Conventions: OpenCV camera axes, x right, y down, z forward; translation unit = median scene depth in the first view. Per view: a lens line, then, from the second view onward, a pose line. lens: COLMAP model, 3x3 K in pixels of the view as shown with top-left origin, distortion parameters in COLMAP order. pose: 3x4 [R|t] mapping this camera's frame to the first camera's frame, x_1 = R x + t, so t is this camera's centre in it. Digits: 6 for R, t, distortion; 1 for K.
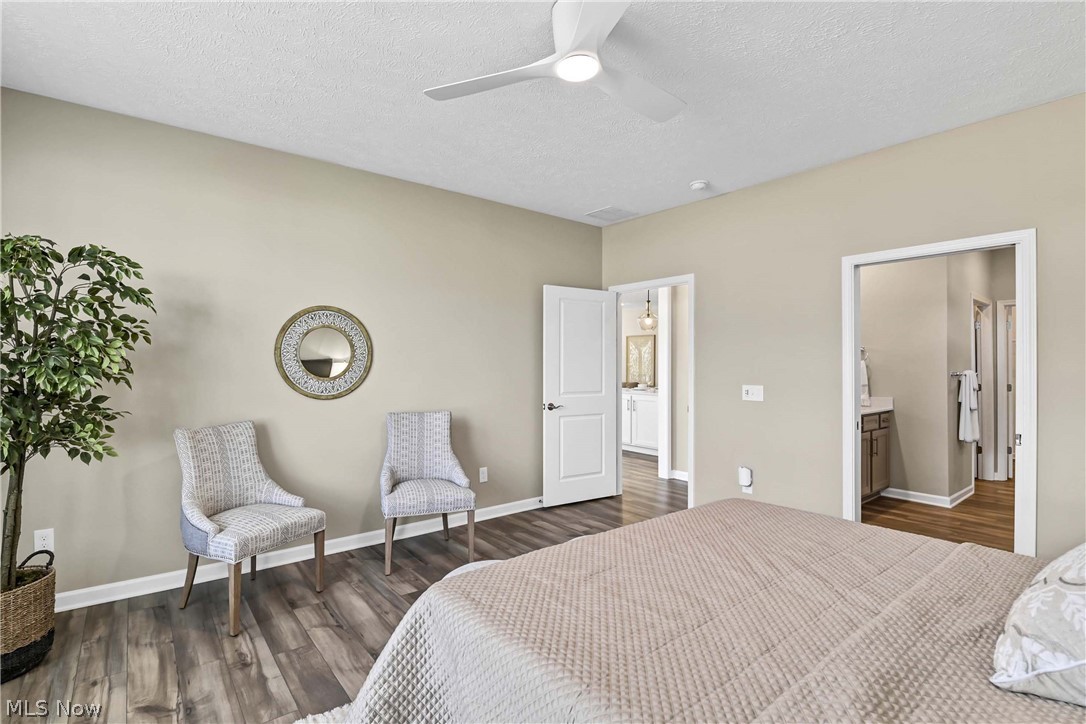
lens RADIAL K [[511.9, 0, 545.6], [0, 511.9, 360.7], [0, 0, 1]] dist [0.000701, -0.010573]
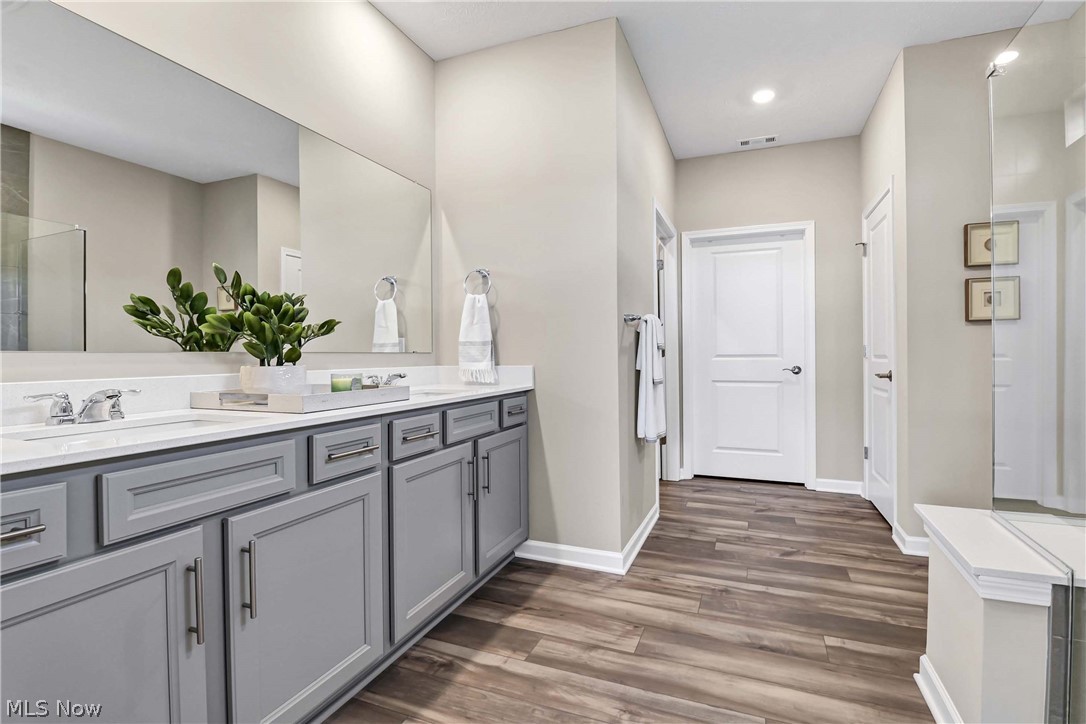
lens RADIAL K [[493.5, 0, 542.2], [0, 493.5, 358.9], [0, 0, 1]] dist [0.000265, -0.015524]
pose [[0.889022, -0.015213, 0.457612, 0.464008], [0.007663, 0.999802, 0.018351, 0.057457], [-0.457801, -0.012808, 0.888963, 0.557695]]
